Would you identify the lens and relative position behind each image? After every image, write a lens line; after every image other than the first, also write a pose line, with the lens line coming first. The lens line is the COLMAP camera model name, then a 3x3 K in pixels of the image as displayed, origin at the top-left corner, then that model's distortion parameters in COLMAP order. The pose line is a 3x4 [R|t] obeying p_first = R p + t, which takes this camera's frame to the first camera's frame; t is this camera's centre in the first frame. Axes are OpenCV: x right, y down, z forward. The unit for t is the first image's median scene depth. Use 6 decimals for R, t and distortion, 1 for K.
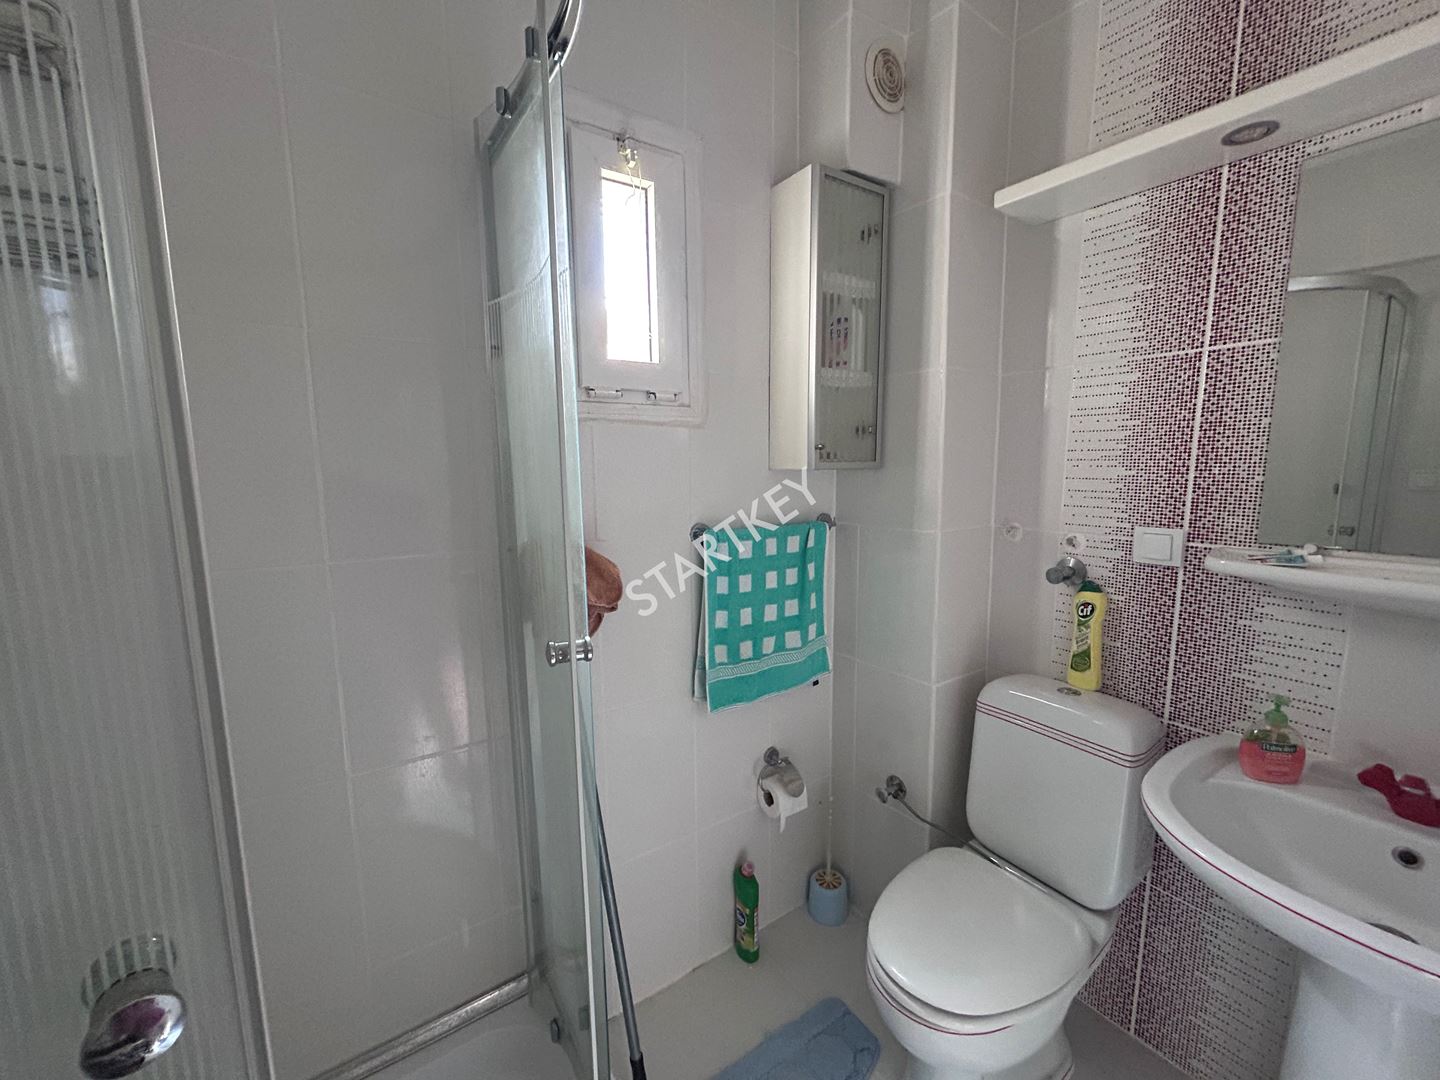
lens RADIAL K [[583.0, 0, 720.7], [0, 583.0, 538.5], [0, 0, 1]] dist [0.003039, -0.000224]
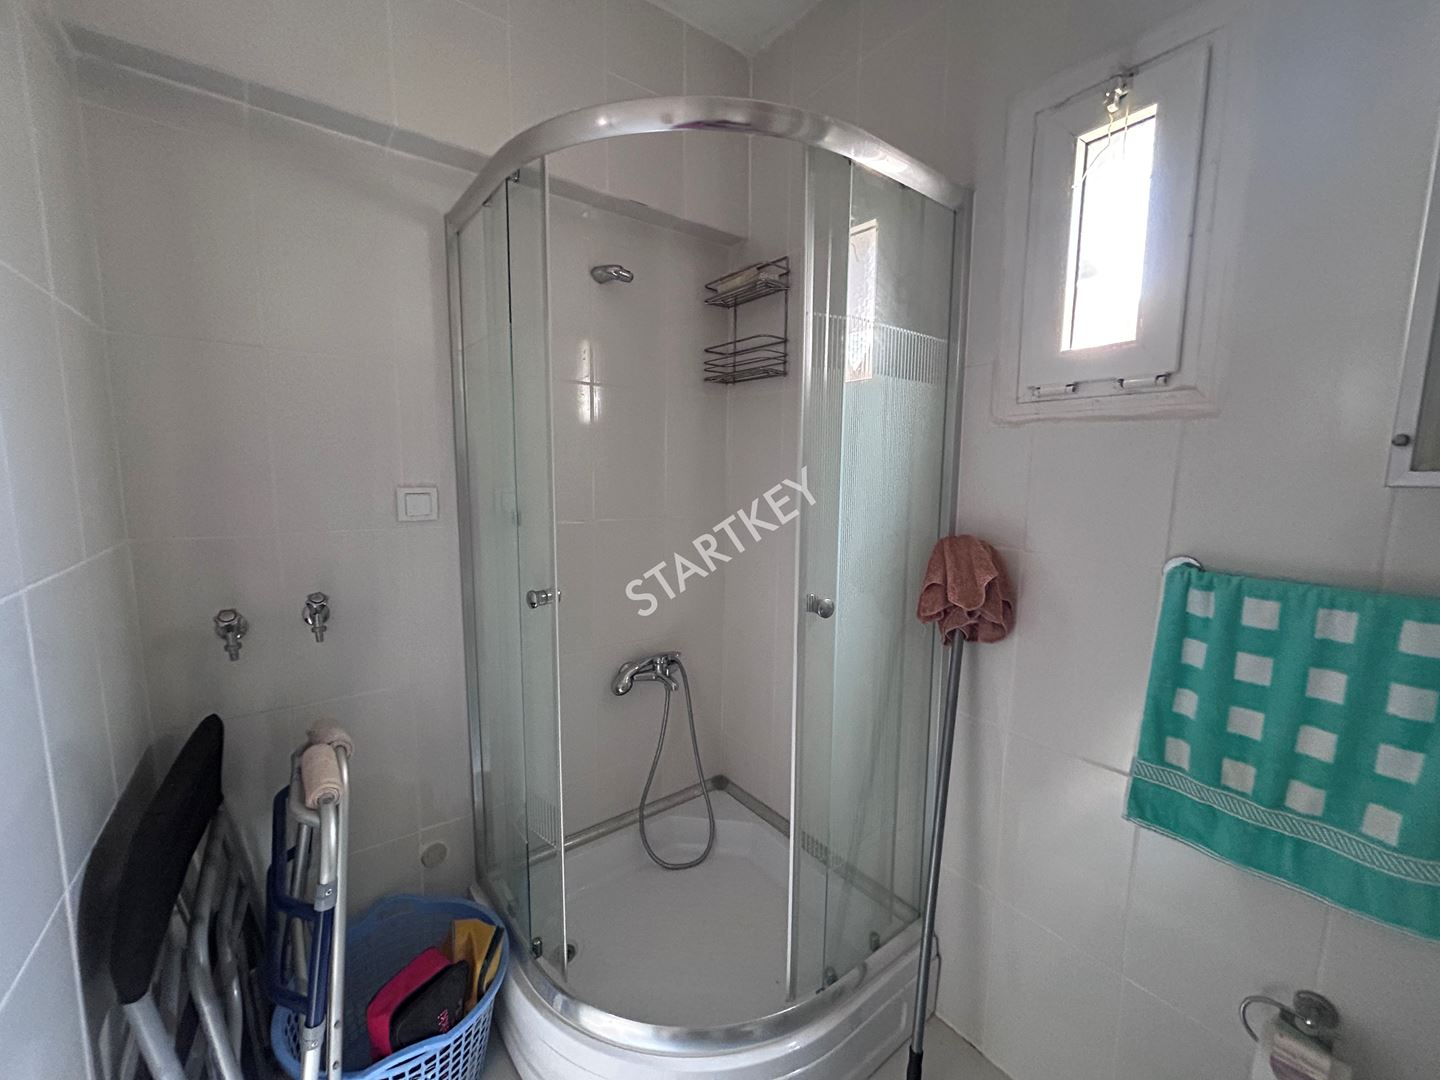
lens RADIAL K [[583.0, 0, 715.7], [0, 583.0, 542.7], [0, 0, 1]] dist [0.003039, -0.000224]
pose [[0.039983, 0.138255, -0.989589, 0.673636], [-0.143380, 0.980926, 0.131252, -0.057371], [0.988860, 0.136640, 0.059044, 0.438133]]
